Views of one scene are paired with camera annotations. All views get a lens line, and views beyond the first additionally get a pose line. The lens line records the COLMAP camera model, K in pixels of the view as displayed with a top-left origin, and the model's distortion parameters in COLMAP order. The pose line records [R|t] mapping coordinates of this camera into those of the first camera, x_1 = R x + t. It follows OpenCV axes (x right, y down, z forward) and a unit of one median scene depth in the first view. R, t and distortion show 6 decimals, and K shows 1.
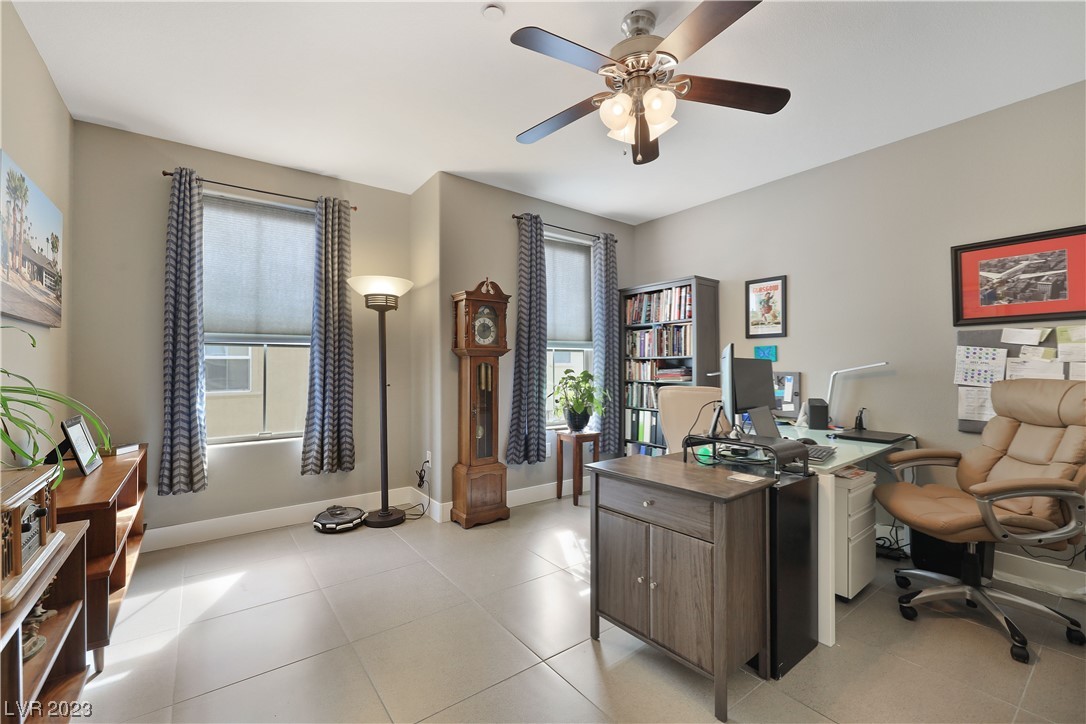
lens RADIAL K [[451.4, 0, 538.5], [0, 451.4, 363.5], [0, 0, 1]] dist [0.001536, 0.000264]
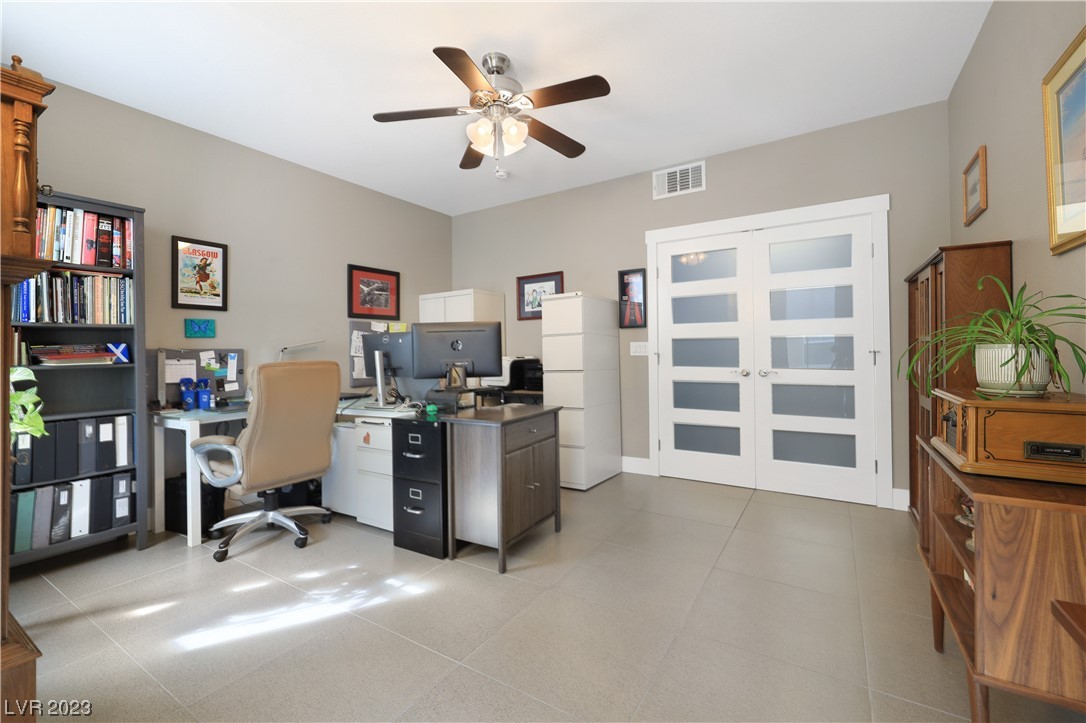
lens RADIAL K [[466.9, 0, 543.0], [0, 466.9, 361.5], [0, 0, 1]] dist [0.000502, 0.000039]
pose [[-0.366425, -0.019794, 0.930237, -0.585856], [0.001084, 0.999764, 0.021700, 0.023927], [-0.930447, 0.008960, -0.366317, 0.746276]]
